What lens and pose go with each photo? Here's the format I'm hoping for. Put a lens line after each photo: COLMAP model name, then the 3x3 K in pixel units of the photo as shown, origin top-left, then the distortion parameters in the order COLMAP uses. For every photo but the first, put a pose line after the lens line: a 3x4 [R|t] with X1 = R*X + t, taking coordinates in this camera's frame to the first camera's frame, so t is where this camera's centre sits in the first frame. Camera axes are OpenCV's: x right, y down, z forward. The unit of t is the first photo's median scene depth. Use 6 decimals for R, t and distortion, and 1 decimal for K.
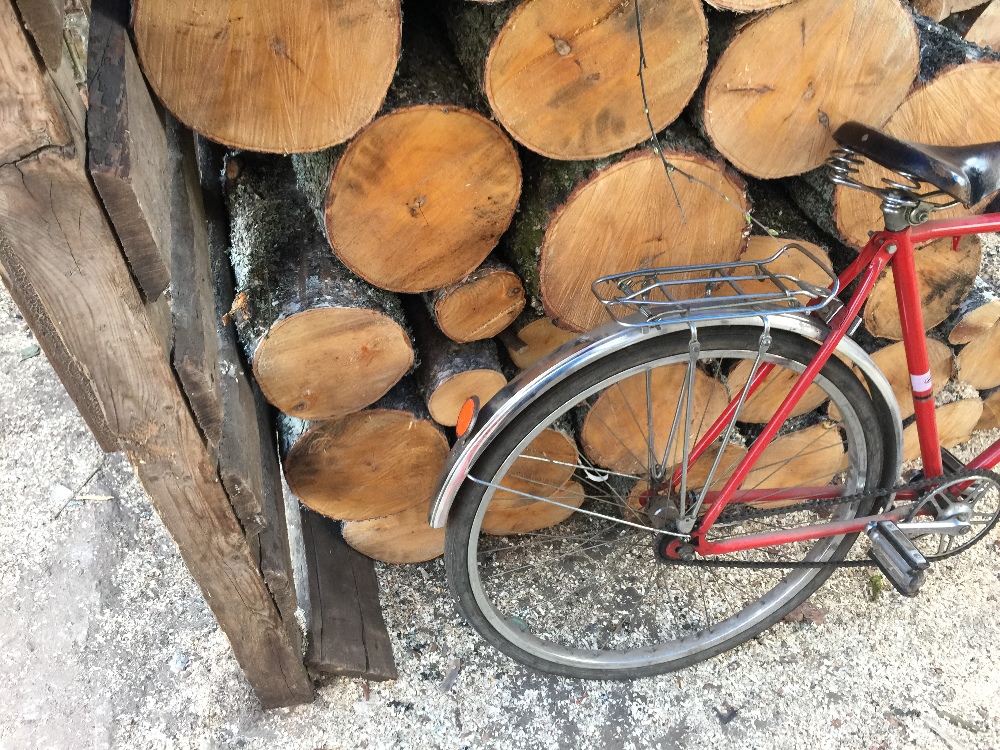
lens RADIAL K [[863.7, 0, 497.1], [0, 863.7, 385.4], [0, 0, 1]] dist [0.088605, -0.119316]
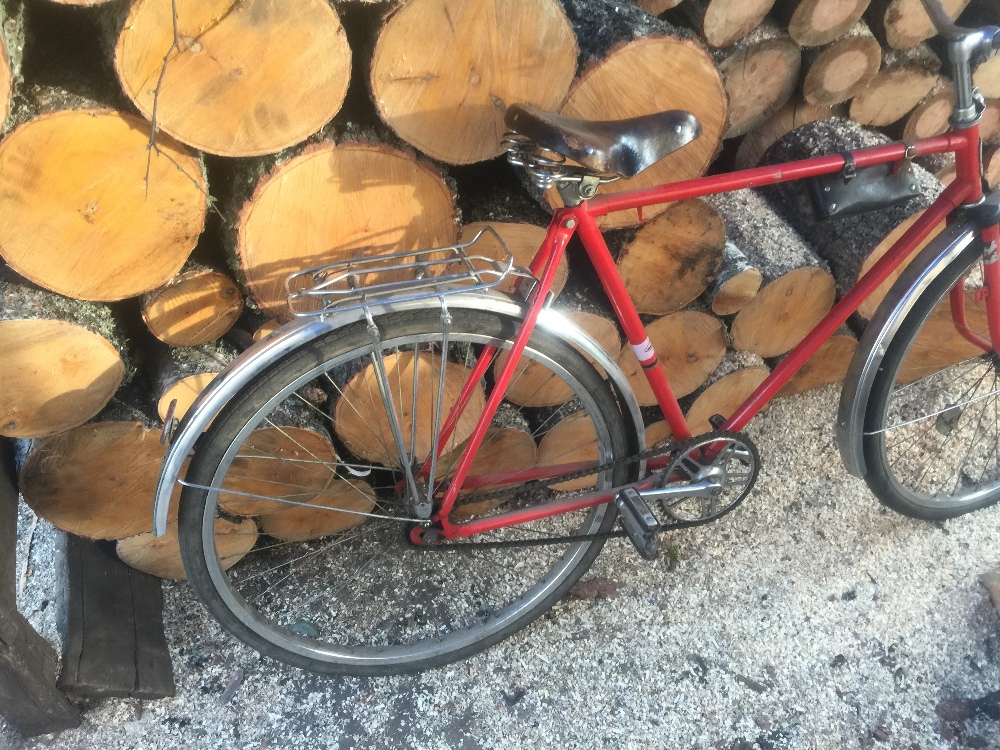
lens RADIAL K [[859.7, 0, 502.8], [0, 859.7, 377.6], [0, 0, 1]] dist [0.101870, -0.154661]
pose [[0.995746, -0.081798, 0.042422, 0.241398], [0.082907, 0.996242, -0.025076, 0.034970], [-0.040211, 0.028487, 0.998785, -0.009181]]
